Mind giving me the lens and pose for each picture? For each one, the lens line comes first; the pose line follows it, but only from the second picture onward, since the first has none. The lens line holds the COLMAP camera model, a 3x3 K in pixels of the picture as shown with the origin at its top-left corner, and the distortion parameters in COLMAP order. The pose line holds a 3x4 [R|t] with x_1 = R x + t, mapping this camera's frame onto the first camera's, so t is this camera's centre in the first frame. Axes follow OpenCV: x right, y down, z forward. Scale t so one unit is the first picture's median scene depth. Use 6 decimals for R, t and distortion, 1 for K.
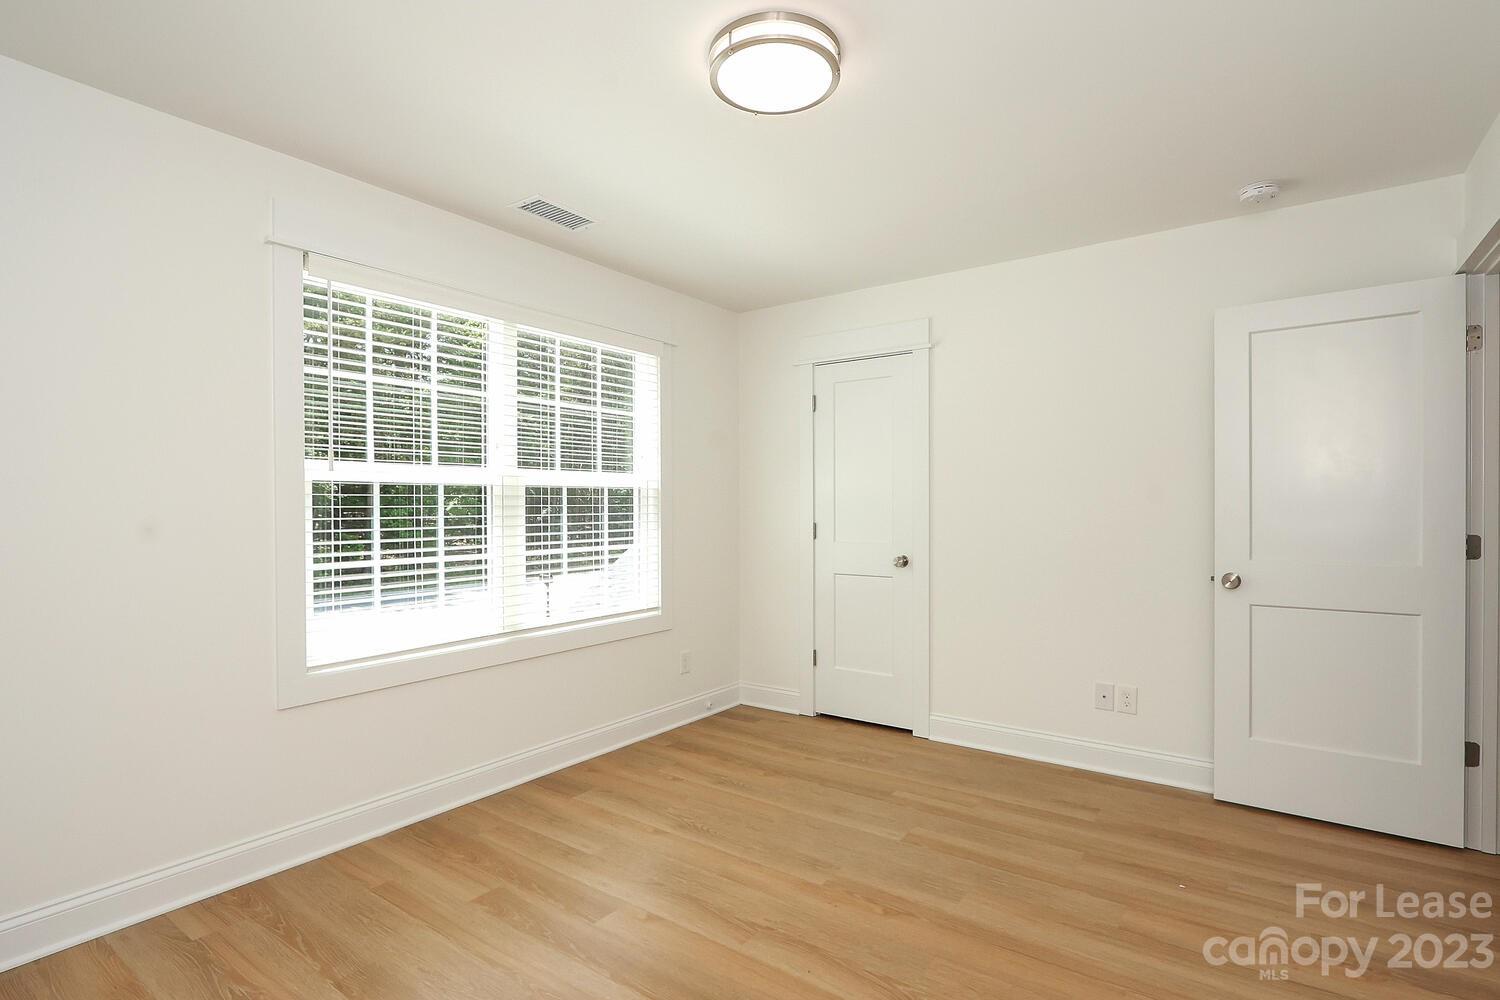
lens RADIAL K [[747.4, 0, 750.2], [0, 747.4, 520.8], [0, 0, 1]] dist [-0.002189, -0.000044]
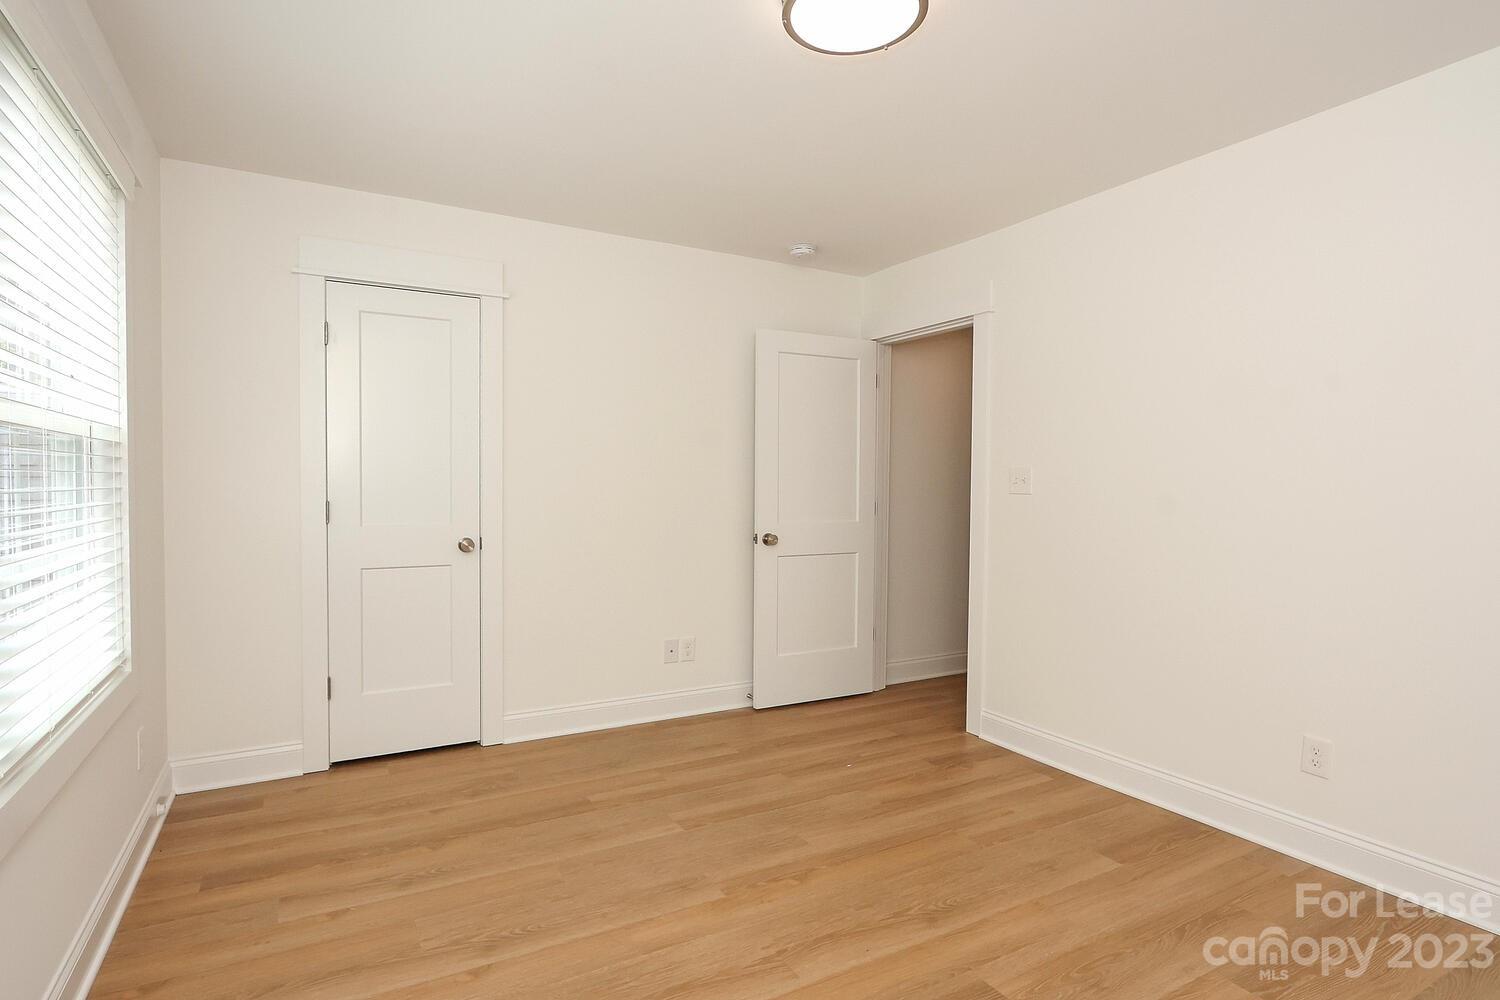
lens RADIAL K [[757.5, 0, 748.3], [0, 757.5, 507.2], [0, 0, 1]] dist [-0.002992, -0.000118]
pose [[0.419658, -0.021203, 0.907435, -0.542043], [0.007961, 0.999775, 0.019679, -0.002677], [-0.907647, -0.001034, 0.419732, 0.444044]]
